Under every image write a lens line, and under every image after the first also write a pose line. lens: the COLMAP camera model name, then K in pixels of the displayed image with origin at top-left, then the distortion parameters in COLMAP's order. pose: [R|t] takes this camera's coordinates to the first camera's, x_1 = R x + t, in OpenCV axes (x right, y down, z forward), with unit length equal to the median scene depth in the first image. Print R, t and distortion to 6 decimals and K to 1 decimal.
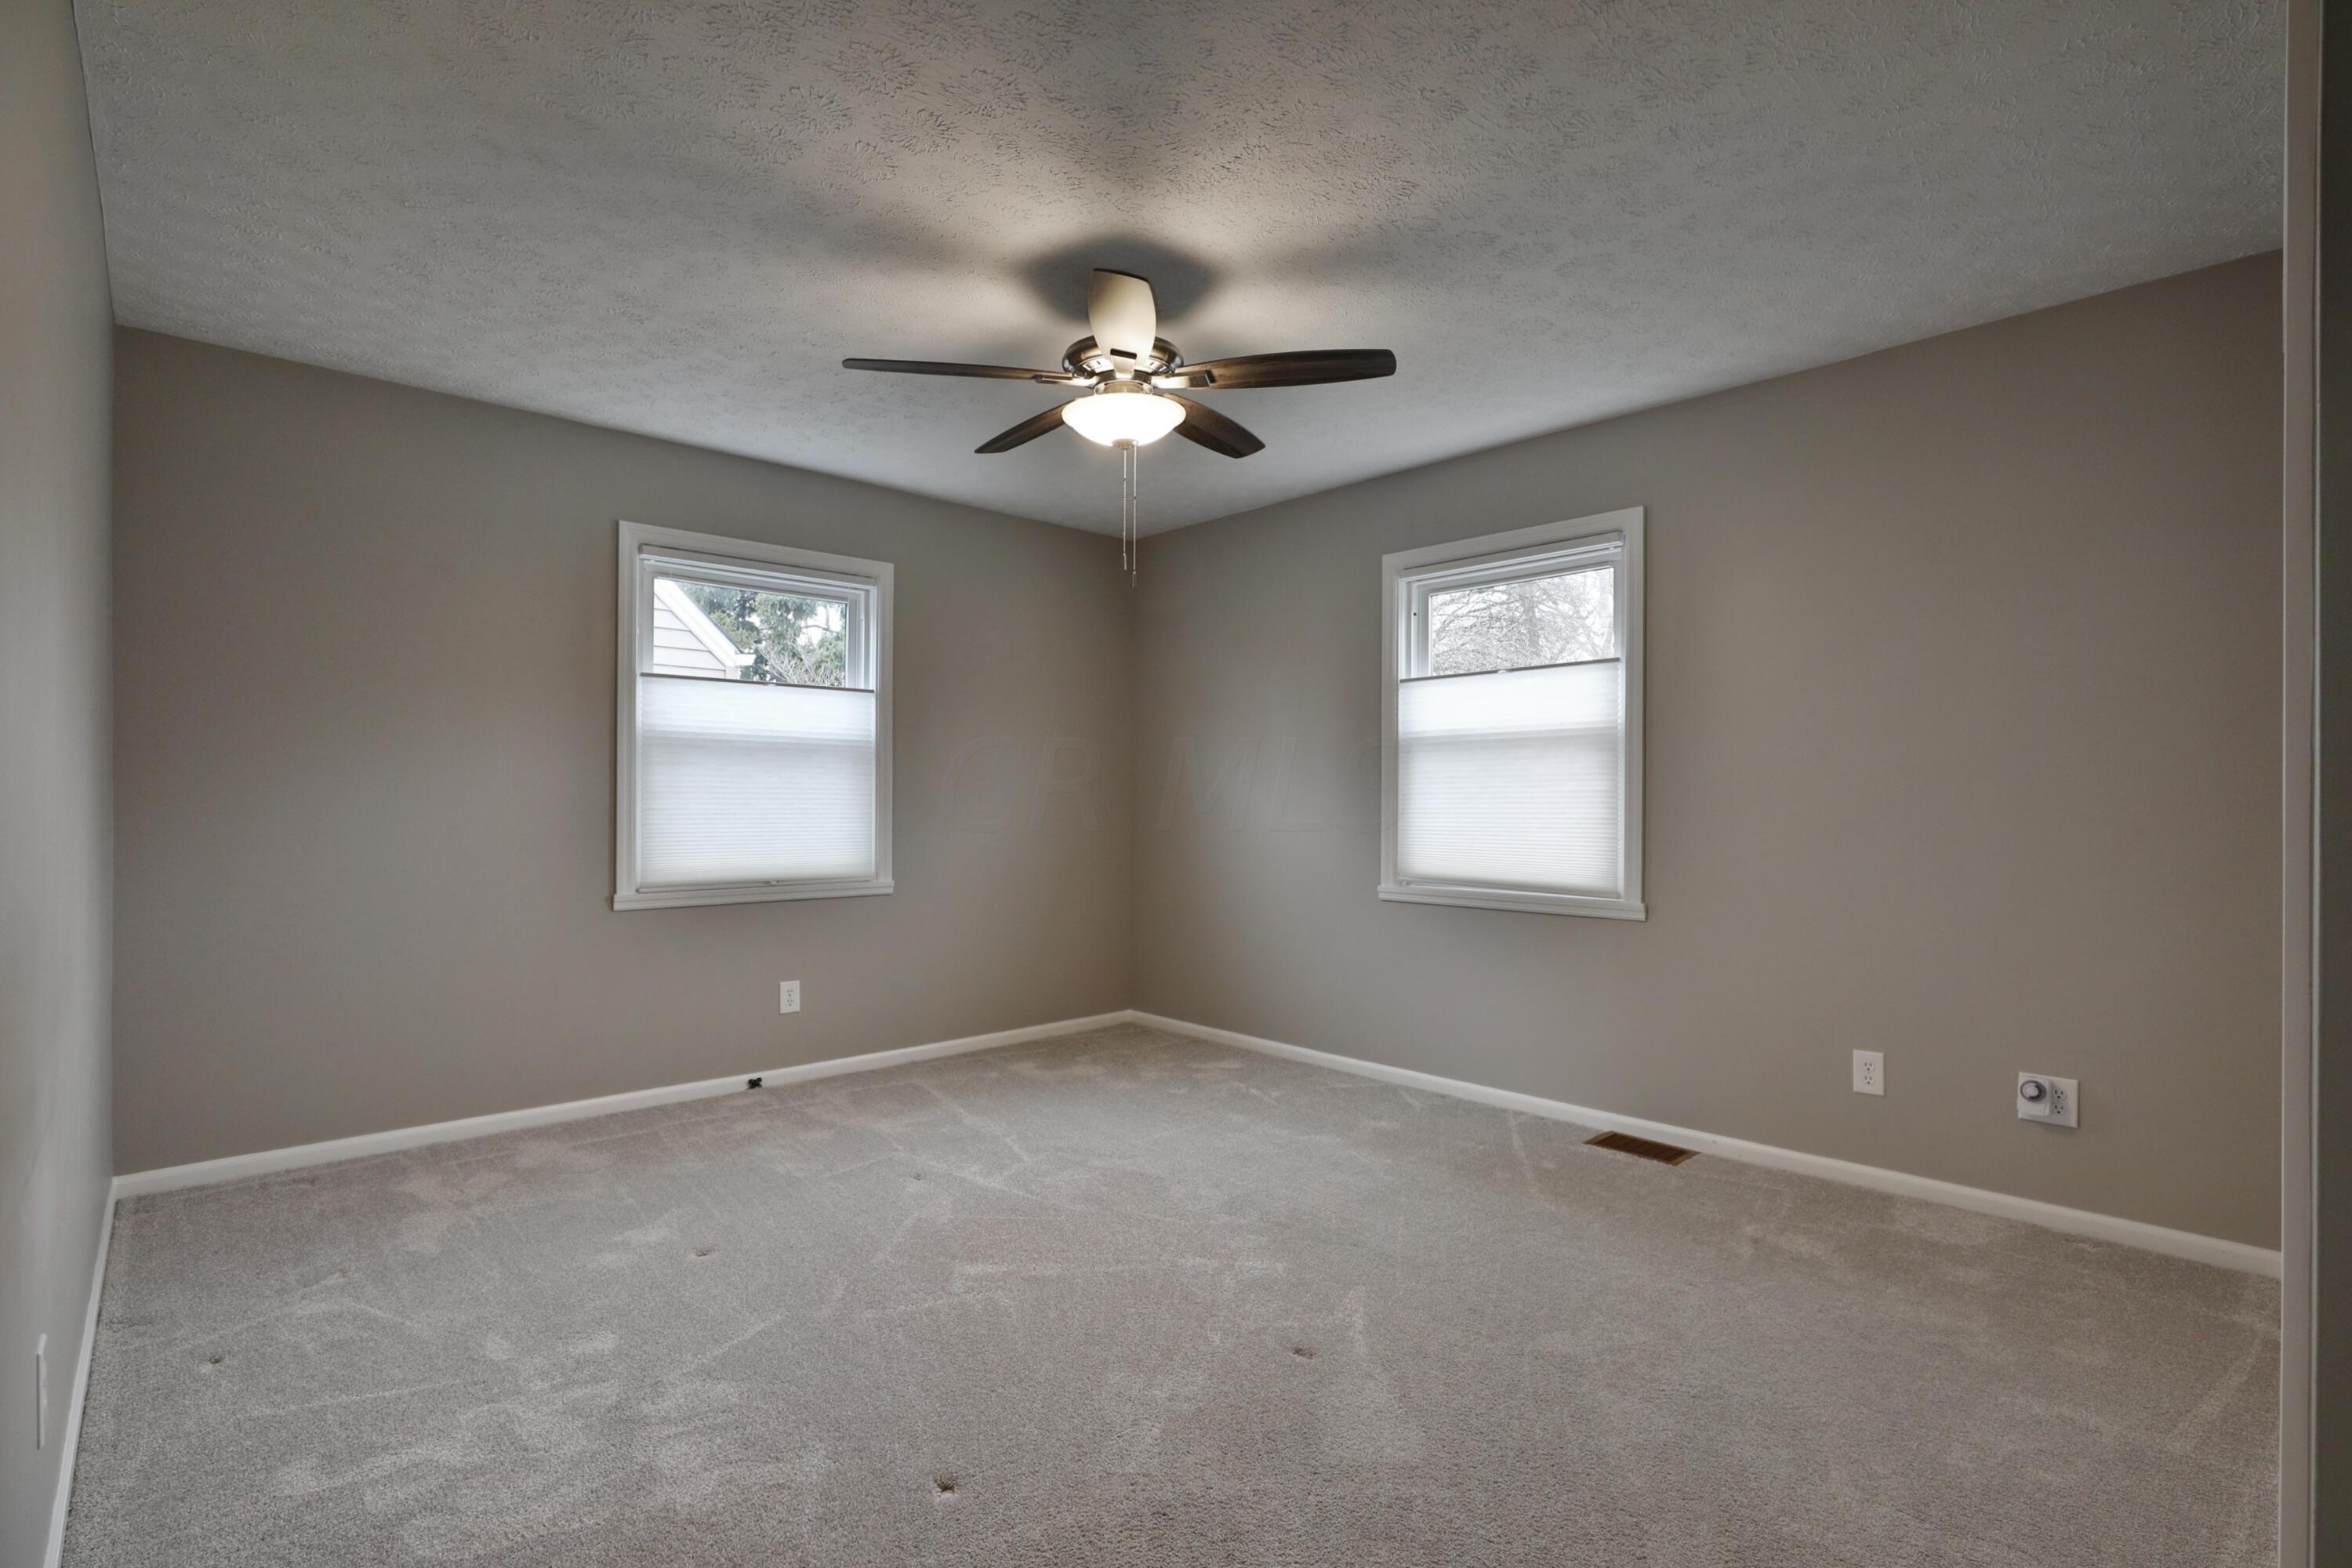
lens RADIAL K [[1141.2, 0, 1136.8], [0, 1141.2, 805.0], [0, 0, 1]] dist [-0.058285, 0.029714]
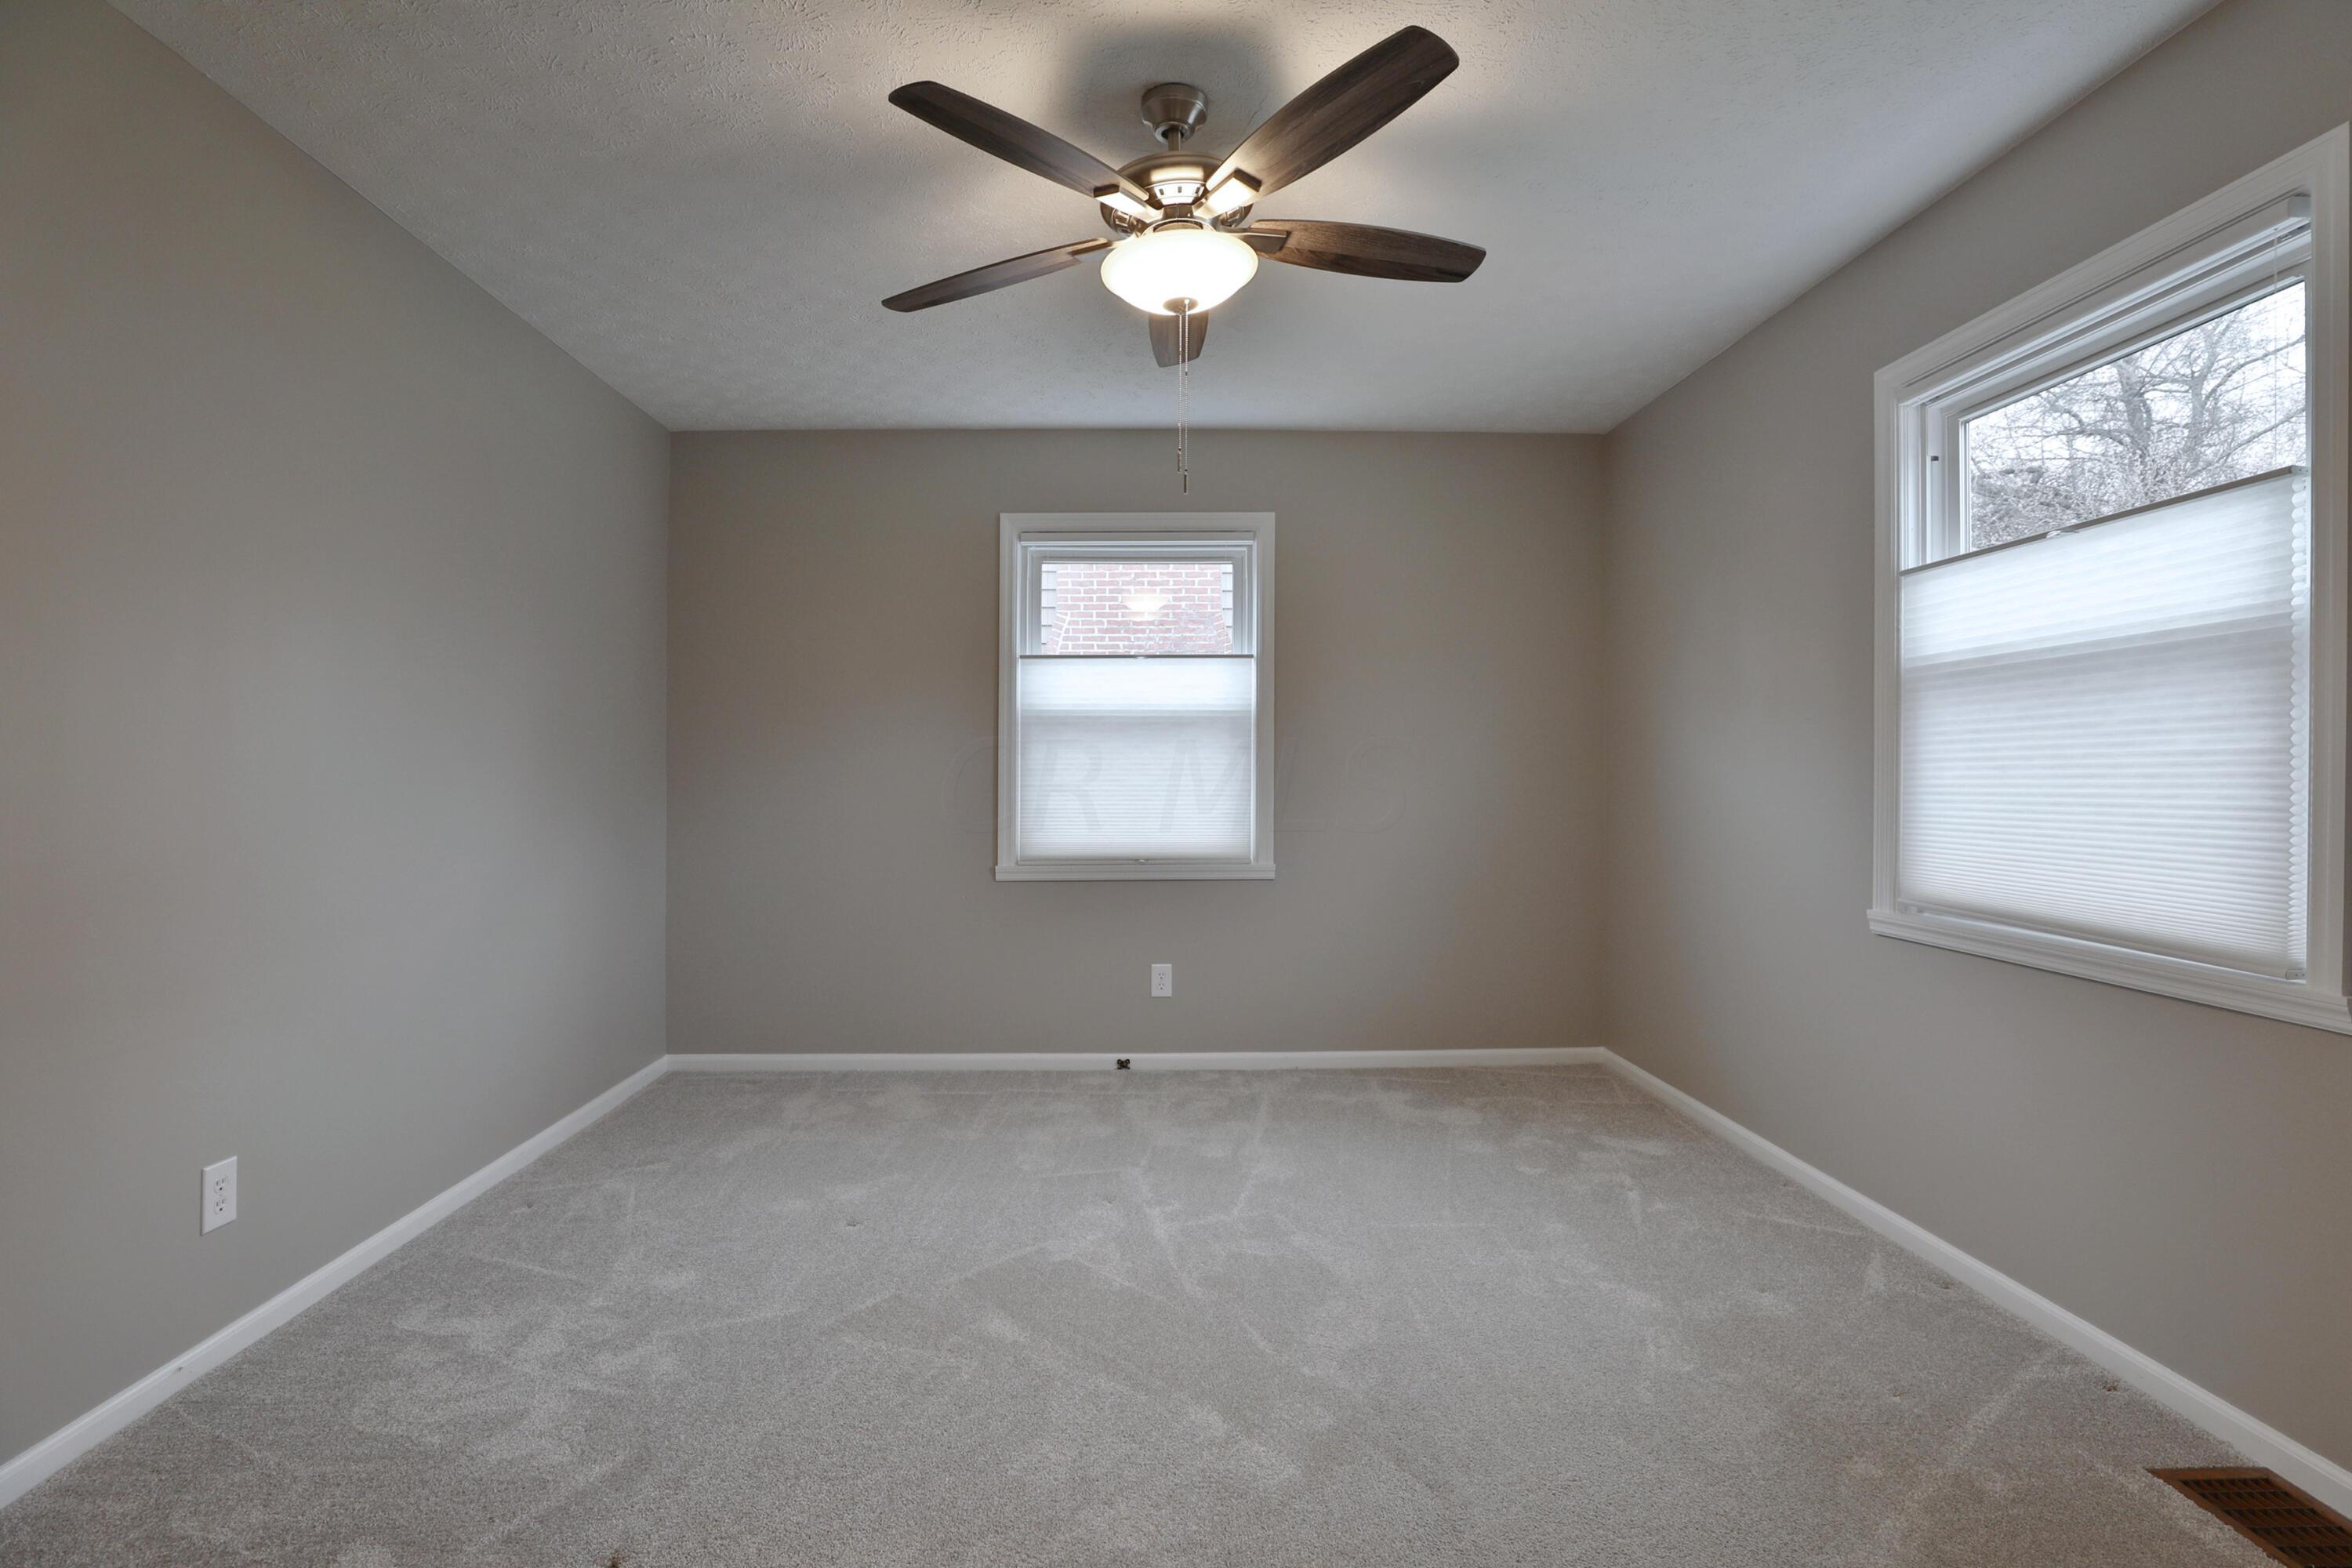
lens RADIAL K [[1108.8, 0, 1176.0], [0, 1108.8, 784.0], [0, 0, 1]] dist [-0.046956, 0.014468]
pose [[0.737354, 0.000149, -0.675506, 0.347024], [0.004574, 0.999976, 0.005214, -0.002371], [0.675491, -0.006934, 0.737336, 0.324444]]
